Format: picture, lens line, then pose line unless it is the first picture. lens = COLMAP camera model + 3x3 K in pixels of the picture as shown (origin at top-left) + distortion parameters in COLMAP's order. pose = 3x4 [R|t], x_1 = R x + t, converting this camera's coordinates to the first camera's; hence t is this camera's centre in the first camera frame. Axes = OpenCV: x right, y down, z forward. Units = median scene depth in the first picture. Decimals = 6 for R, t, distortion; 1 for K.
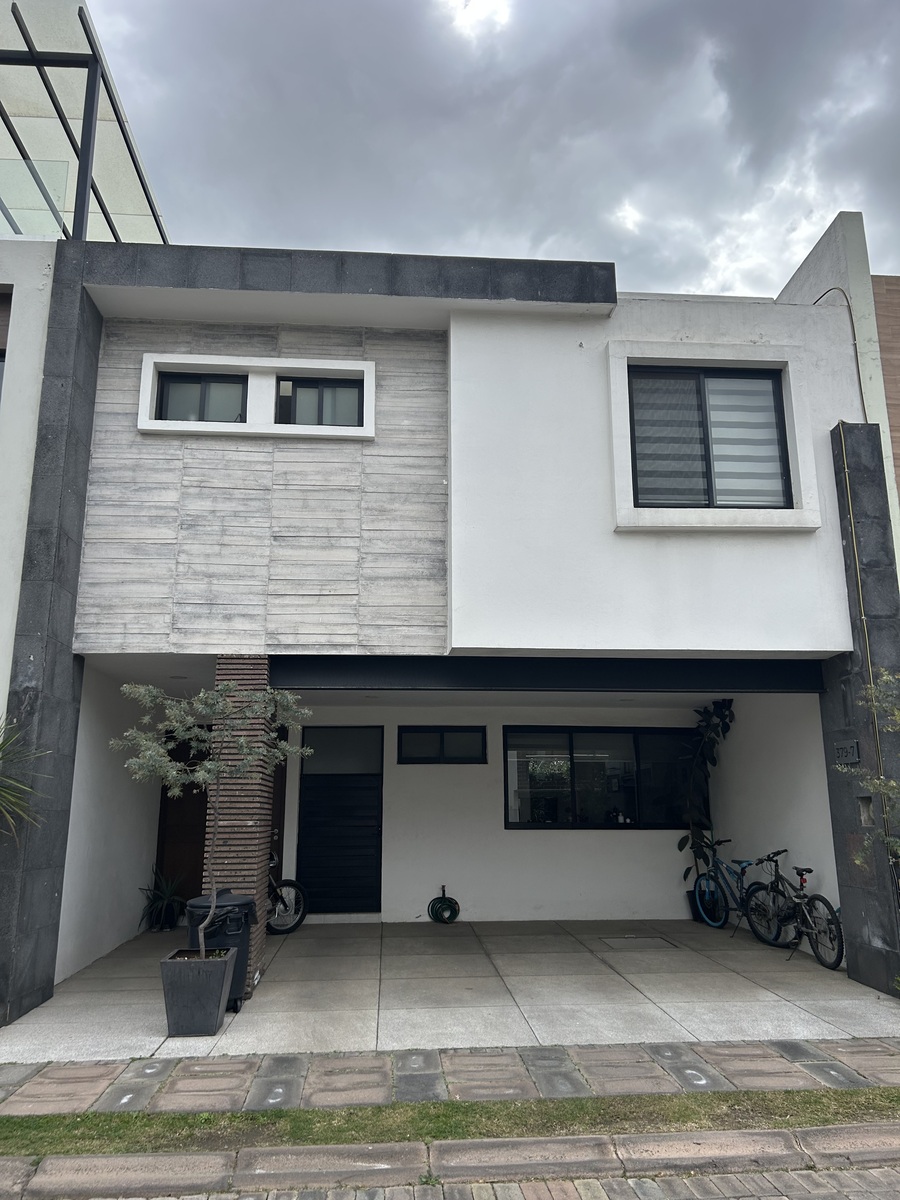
lens RADIAL K [[901.5, 0, 452.6], [0, 901.5, 592.5], [0, 0, 1]] dist [0.044260, -0.045718]
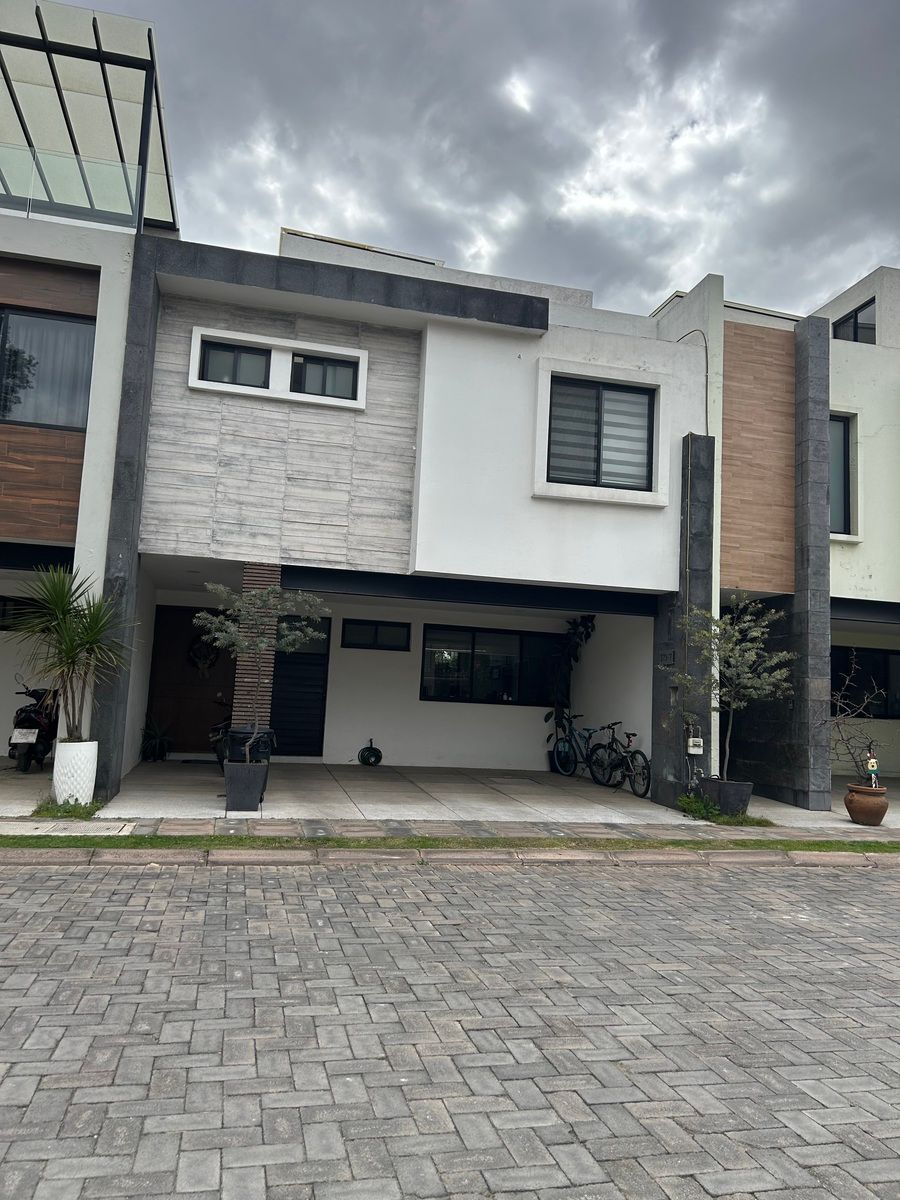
lens RADIAL K [[901.5, 0, 457.7], [0, 901.5, 593.7], [0, 0, 1]] dist [0.044260, -0.045718]
pose [[0.985346, 0.070895, 0.155138, -0.143191], [-0.088942, 0.989645, 0.112662, -0.064545], [-0.145544, -0.124810, 0.981448, -0.394917]]
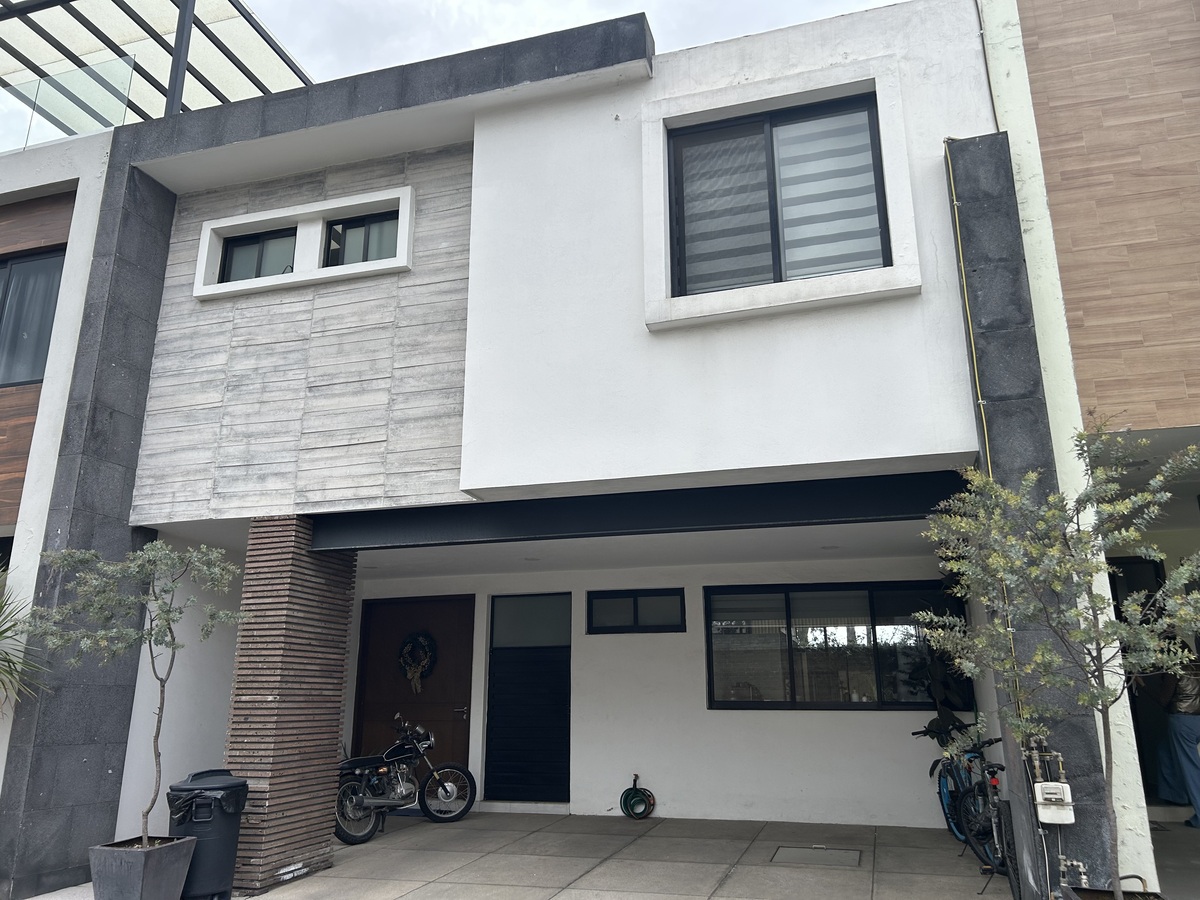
lens RADIAL K [[901.5, 0, 605.2], [0, 901.5, 429.4], [0, 0, 1]] dist [0.044260, -0.045718]
pose [[0.932493, -0.102361, -0.346380, 0.402943], [0.085822, 0.994329, -0.062800, 0.065265], [0.350844, 0.028833, 0.935990, 0.230548]]
